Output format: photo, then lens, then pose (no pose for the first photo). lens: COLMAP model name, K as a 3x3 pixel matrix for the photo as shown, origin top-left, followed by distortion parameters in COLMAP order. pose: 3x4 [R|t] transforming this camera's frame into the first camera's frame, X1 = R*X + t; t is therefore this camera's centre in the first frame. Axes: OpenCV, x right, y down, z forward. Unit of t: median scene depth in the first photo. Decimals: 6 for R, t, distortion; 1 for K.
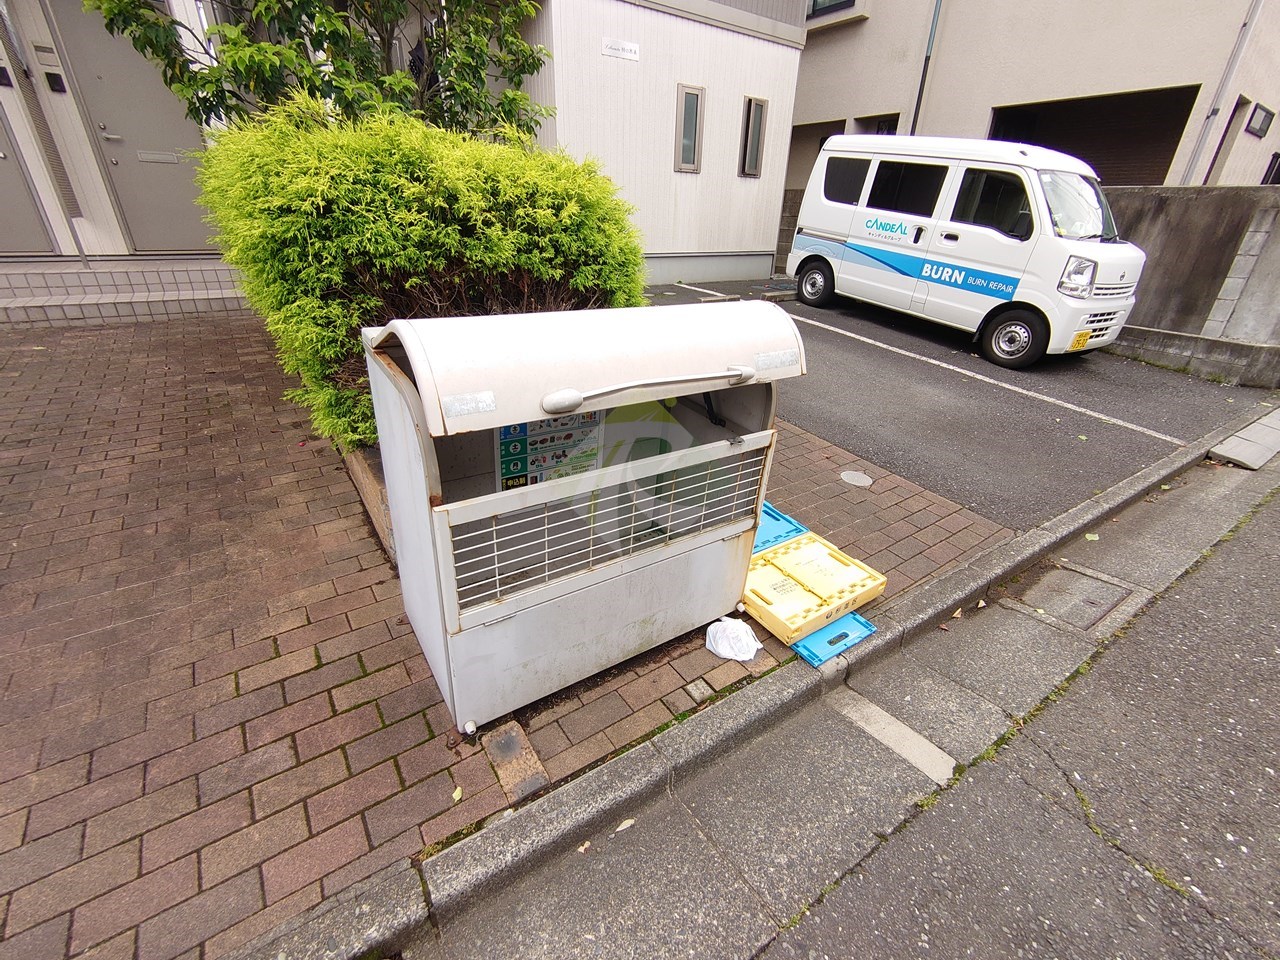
lens RADIAL K [[546.6, 0, 640.3], [0, 546.6, 486.0], [0, 0, 1]] dist [-0.001427, -0.002541]
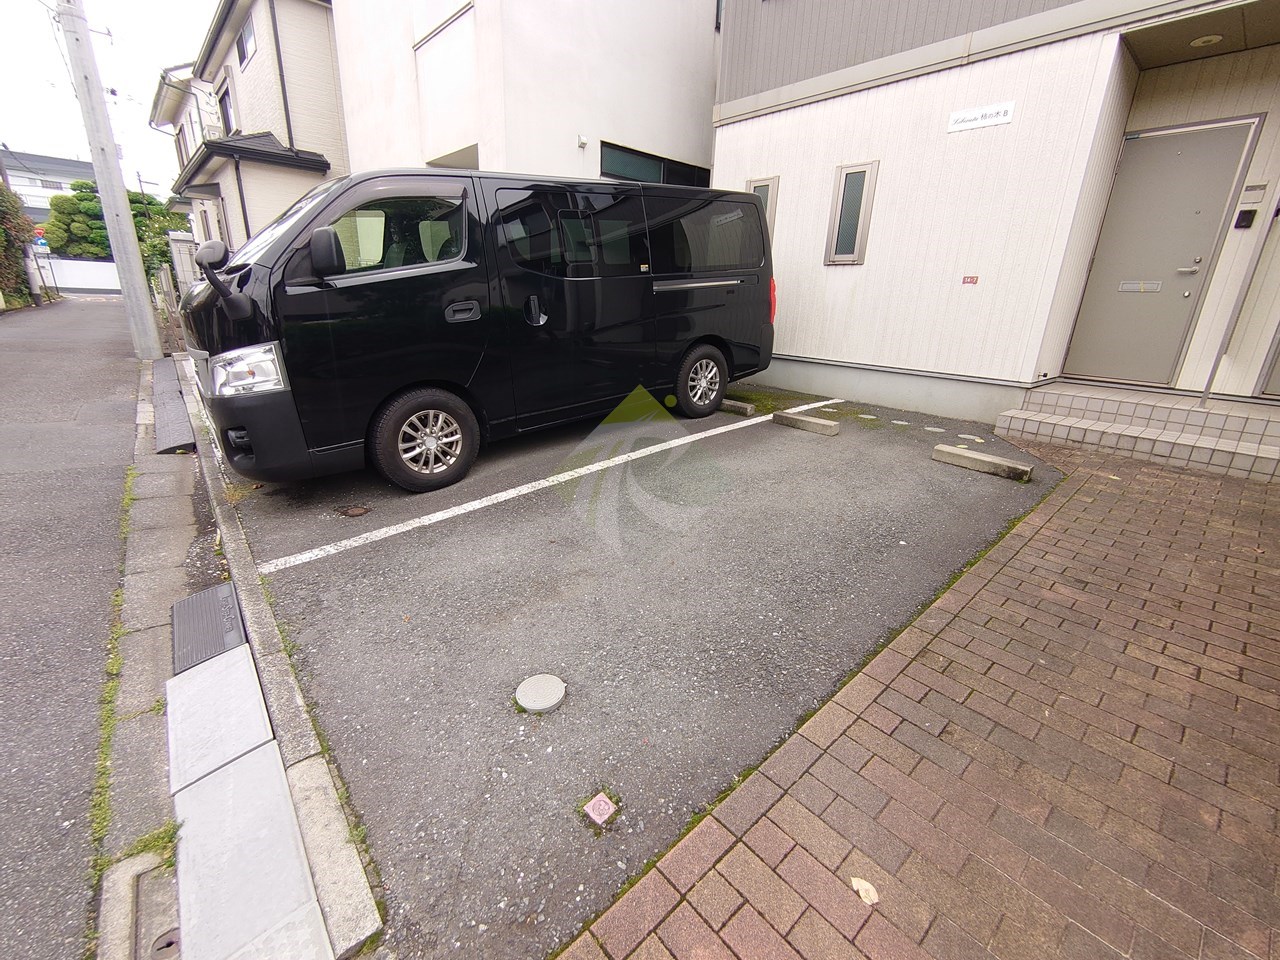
lens RADIAL K [[546.6, 0, 638.6], [0, 546.6, 483.2], [0, 0, 1]] dist [-0.001427, -0.002541]
pose [[0.106870, 0.291078, -0.950712, -0.251522], [-0.472764, 0.856056, 0.208953, -0.043039], [0.874684, 0.427131, 0.229098, 0.029876]]
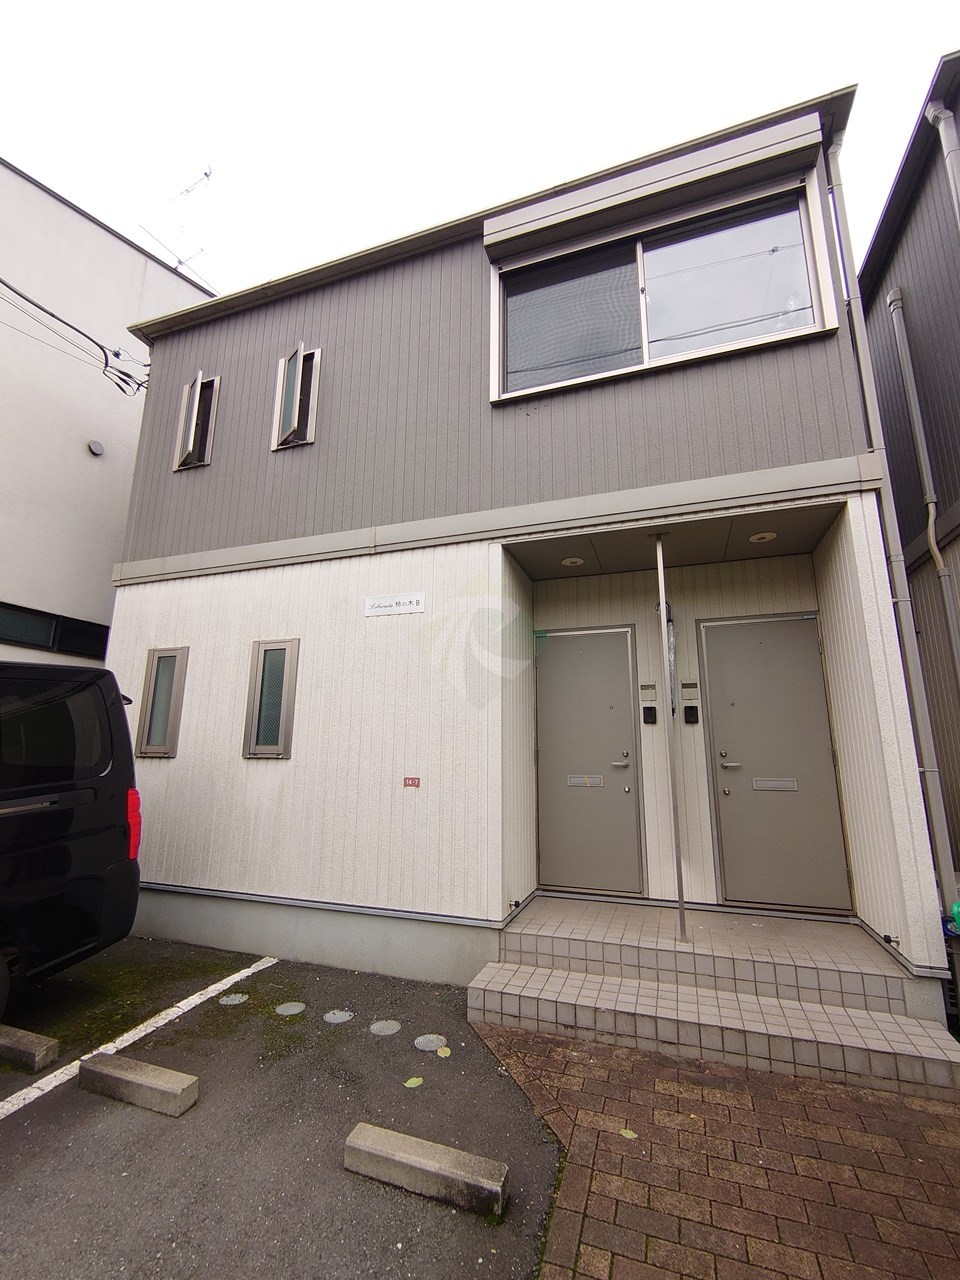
lens RADIAL K [[546.6, 0, 484.1], [0, 546.6, 641.8], [0, 0, 1]] dist [-0.001427, -0.002541]
pose [[0.580068, -0.190771, -0.791914, -0.604533], [-0.353023, 0.817268, -0.455464, -0.346280], [0.734095, 0.543764, 0.406725, 0.346204]]
